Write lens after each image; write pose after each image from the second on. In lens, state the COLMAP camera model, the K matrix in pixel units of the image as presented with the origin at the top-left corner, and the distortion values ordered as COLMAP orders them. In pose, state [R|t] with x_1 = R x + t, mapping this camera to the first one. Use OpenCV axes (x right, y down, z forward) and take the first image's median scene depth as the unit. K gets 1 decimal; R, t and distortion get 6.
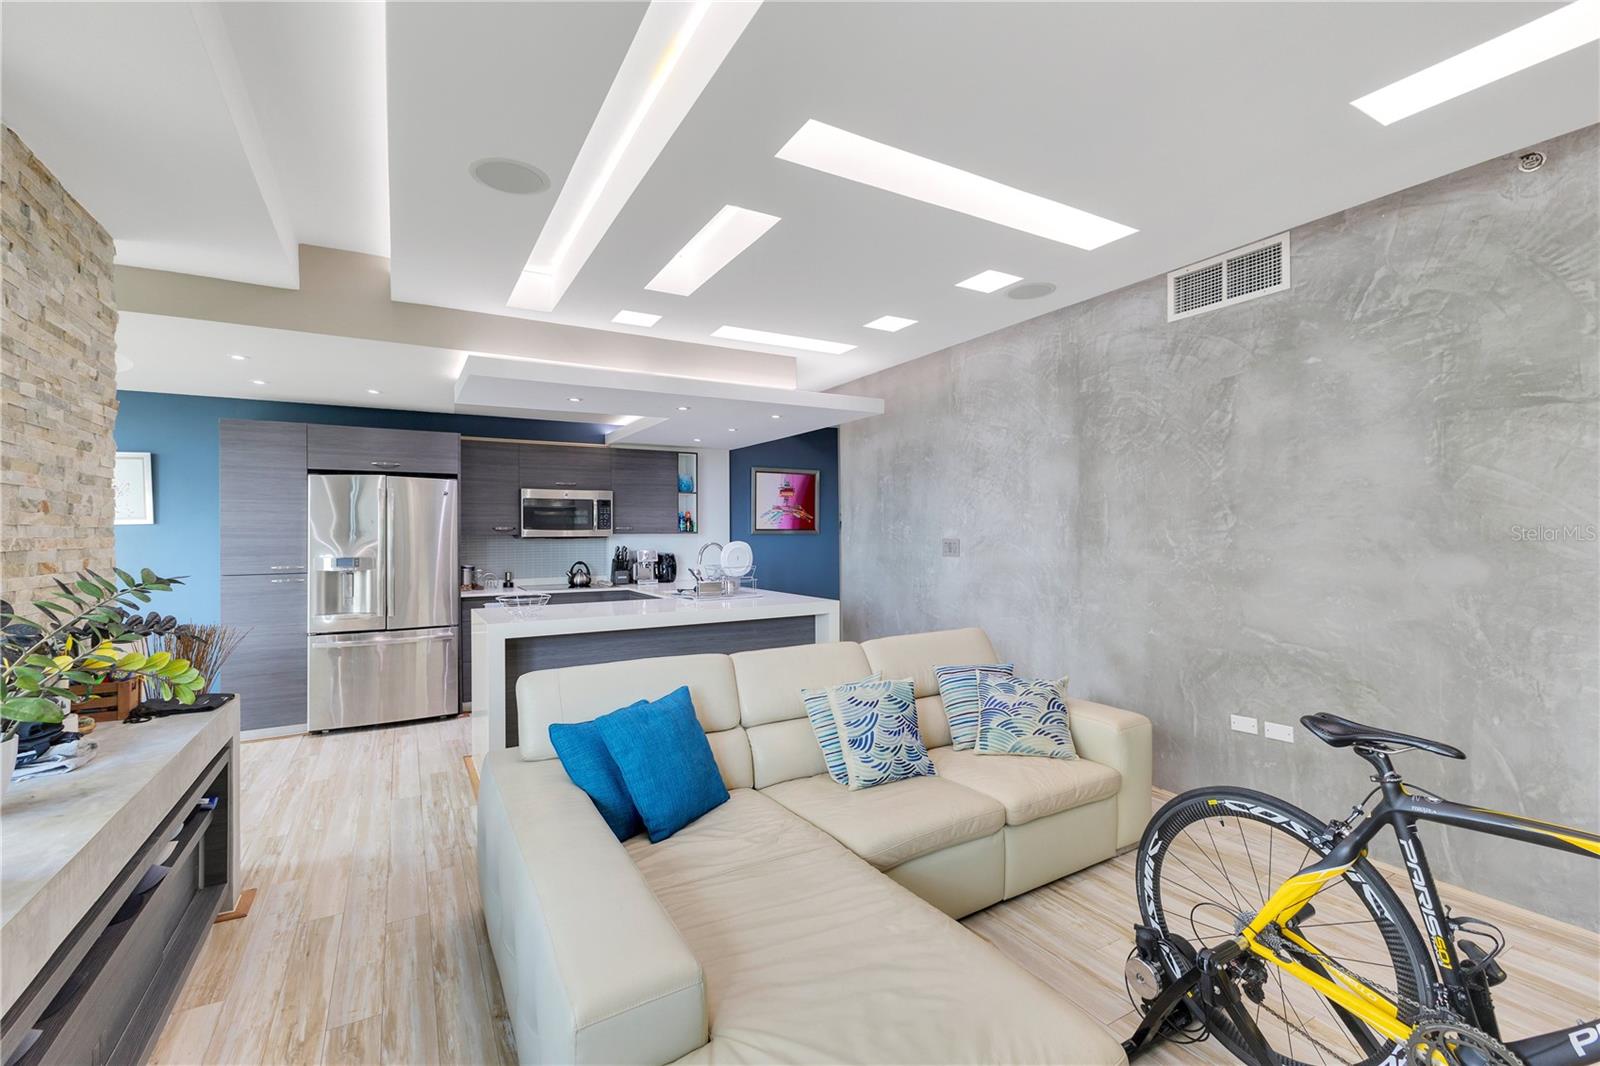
lens RADIAL K [[709.7, 0, 796.4], [0, 709.7, 541.7], [0, 0, 1]] dist [0.006805, -0.000109]
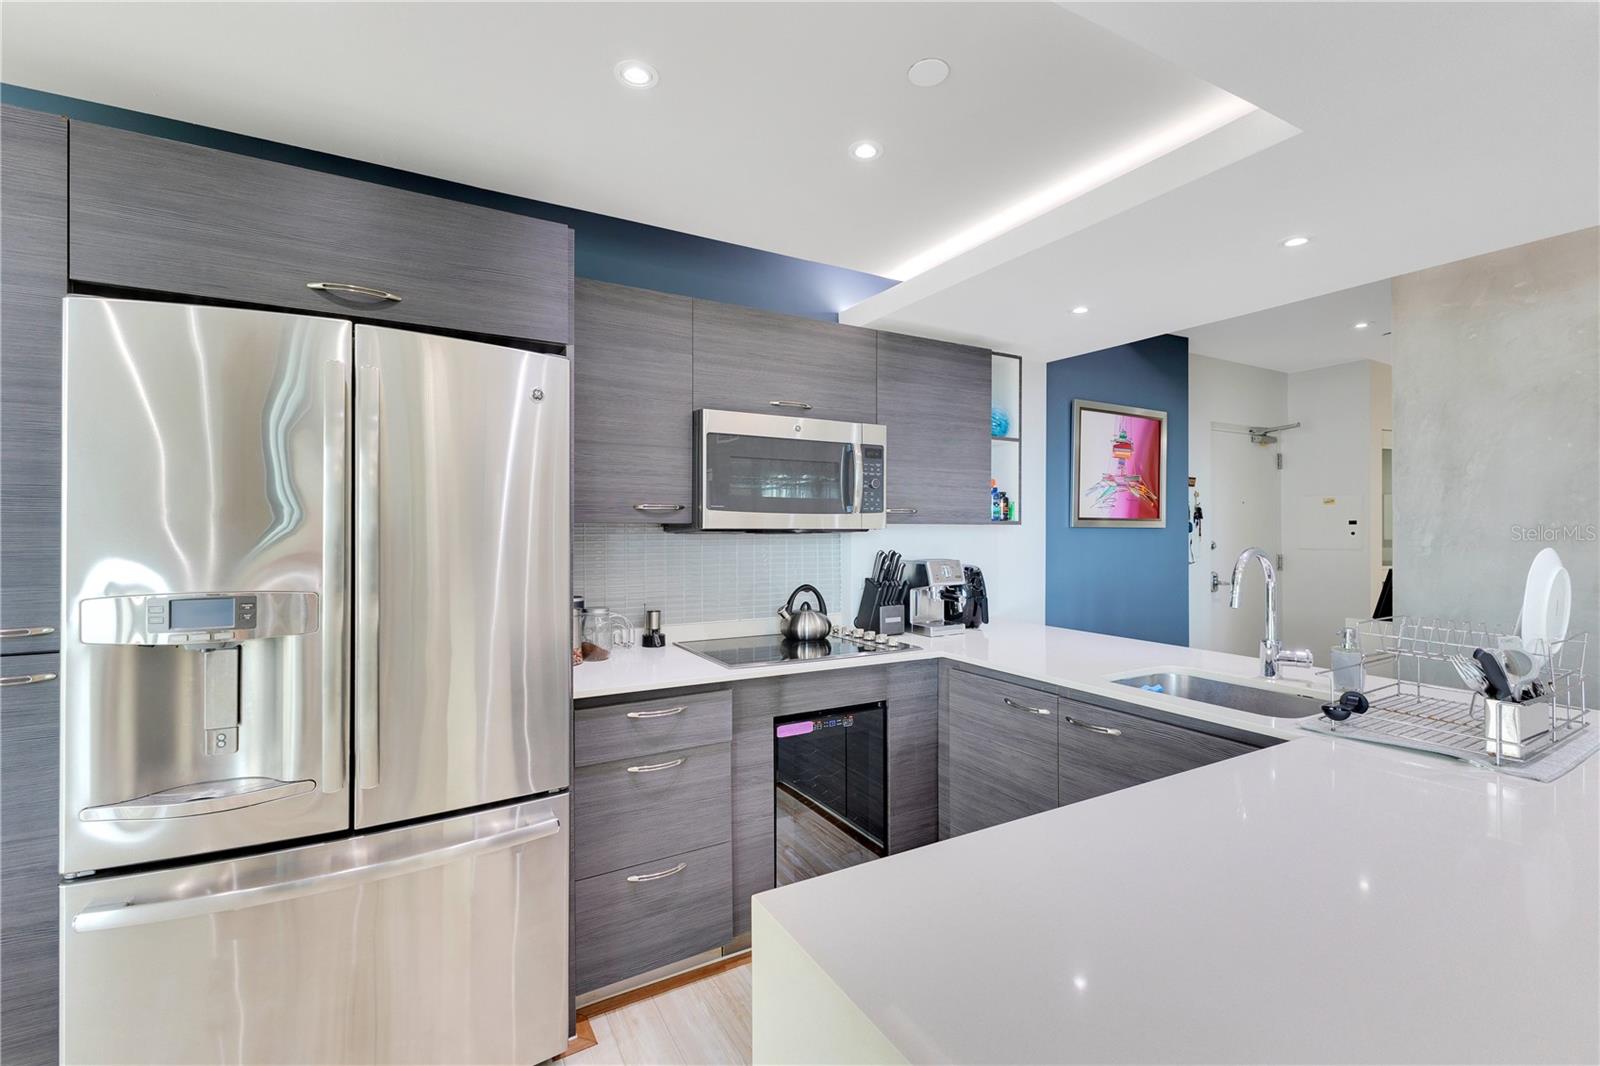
lens RADIAL K [[690.0, 0, 800.0], [0, 690.0, 533.0], [0, 0, 1]] dist [-0.026522, 0.000062]
pose [[0.999934, 0.009369, -0.006609, -0.309441], [-0.009371, 0.999956, -0.000207, -0.004469], [0.006607, 0.000269, 0.999978, 0.573848]]
